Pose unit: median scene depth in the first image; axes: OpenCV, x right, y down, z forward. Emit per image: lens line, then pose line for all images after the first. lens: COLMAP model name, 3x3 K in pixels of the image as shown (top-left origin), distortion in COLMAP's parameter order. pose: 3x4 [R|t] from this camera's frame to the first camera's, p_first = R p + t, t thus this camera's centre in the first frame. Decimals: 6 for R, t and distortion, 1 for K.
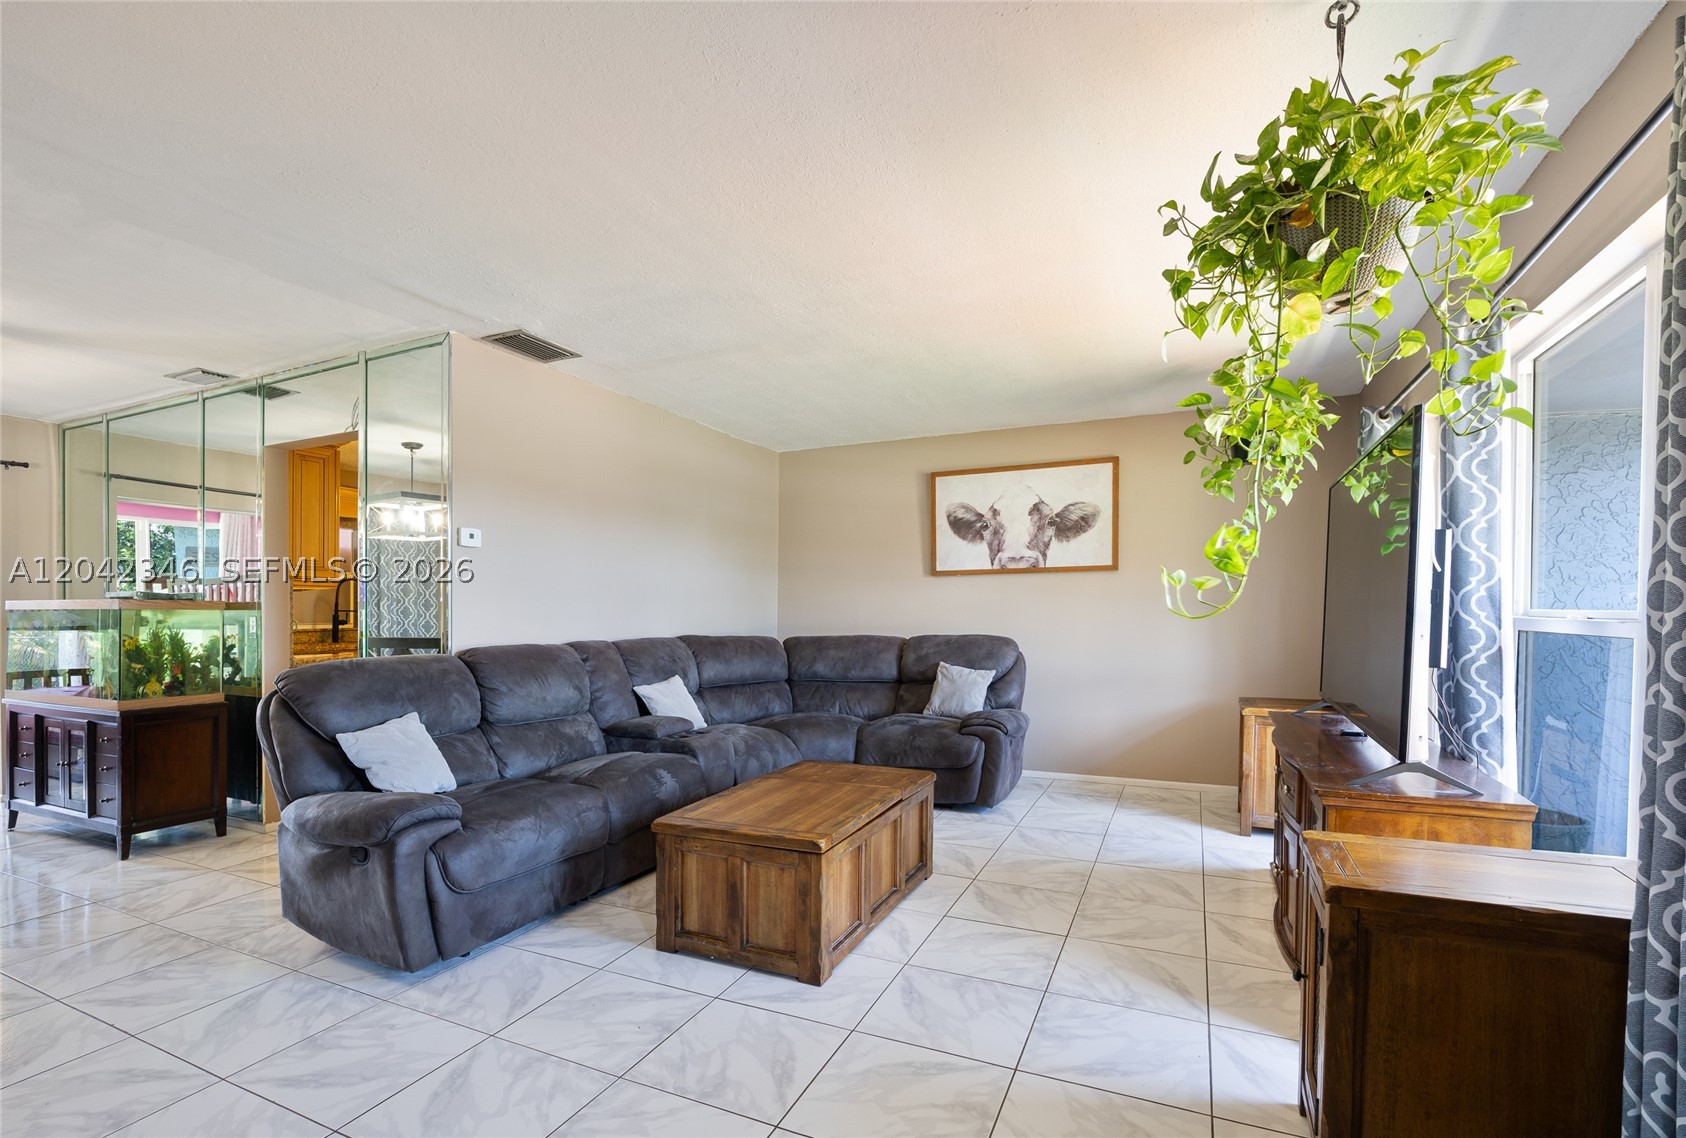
lens RADIAL K [[784.9, 0, 813.6], [0, 784.9, 627.5], [0, 0, 1]] dist [-0.023292, -0.000108]
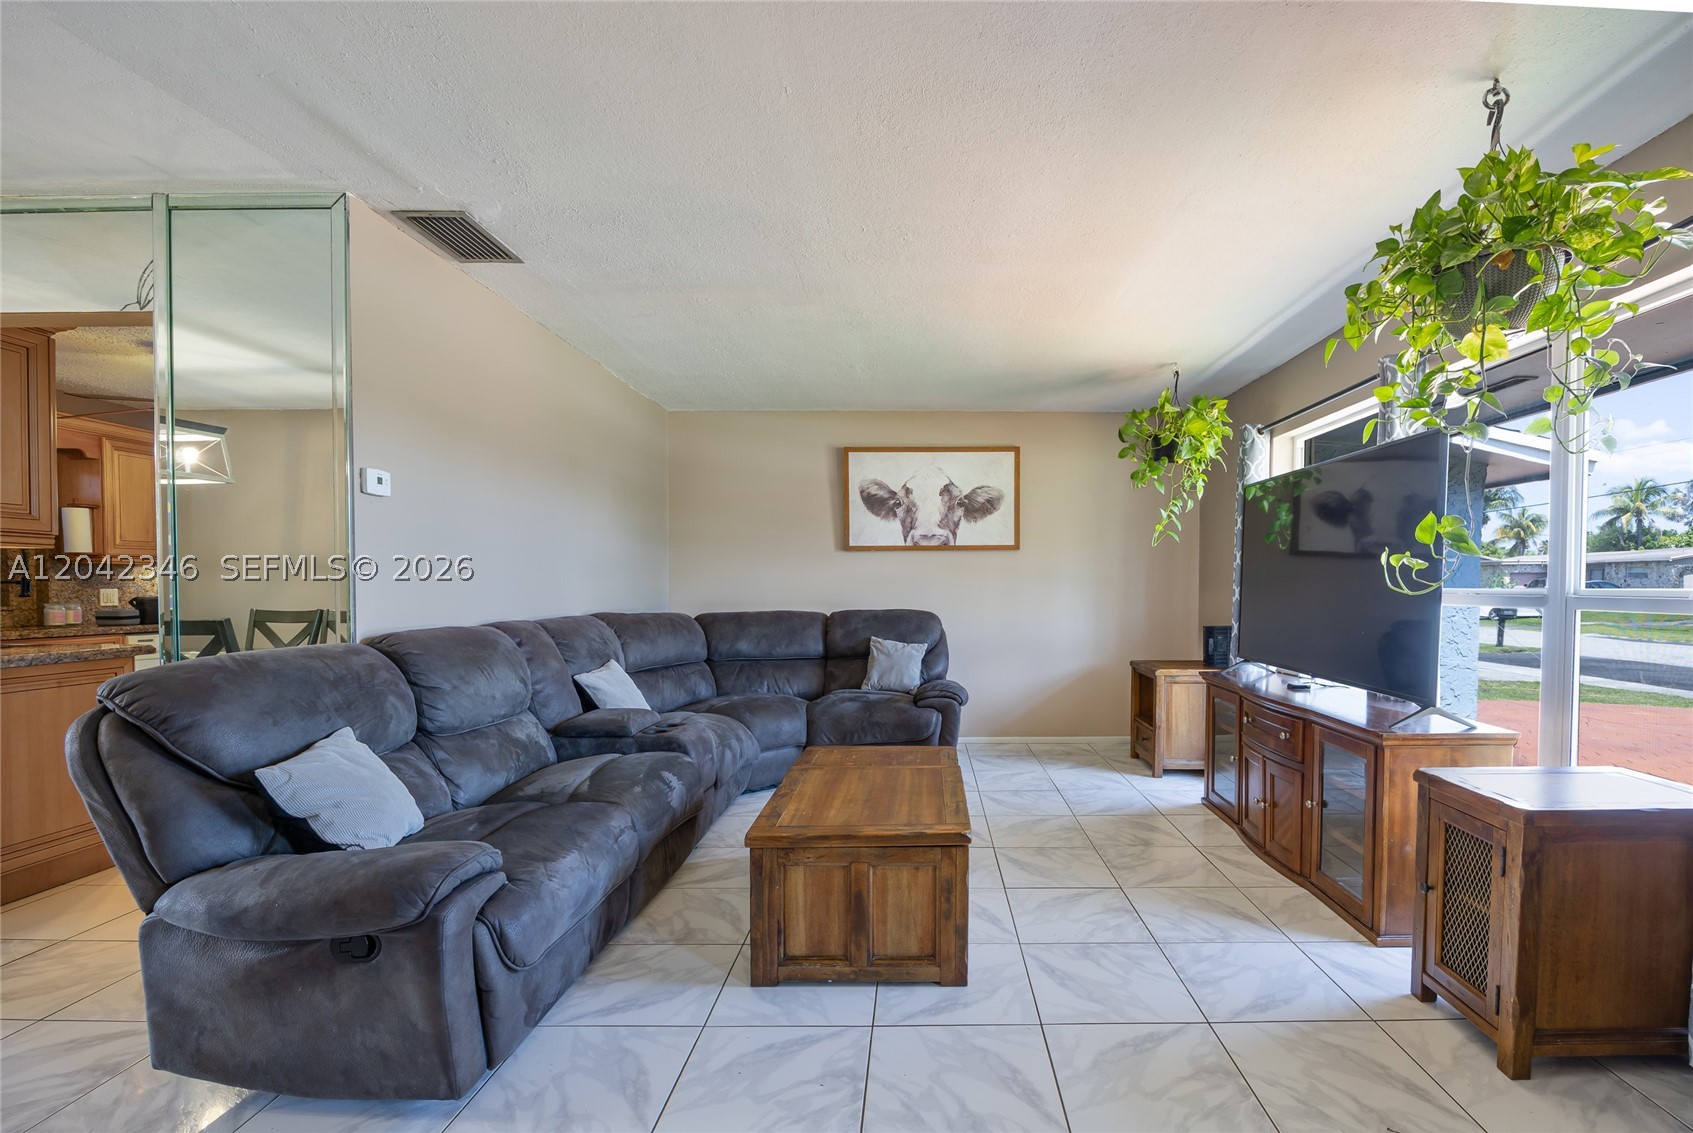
lens RADIAL K [[752.2, 0, 846.4], [0, 752.2, 612.1], [0, 0, 1]] dist [-0.019256, 0.000308]
pose [[0.899440, -0.010003, 0.436931, -0.355532], [0.003899, 0.999882, 0.014865, -0.002584], [-0.437028, -0.011666, 0.899372, 0.181061]]
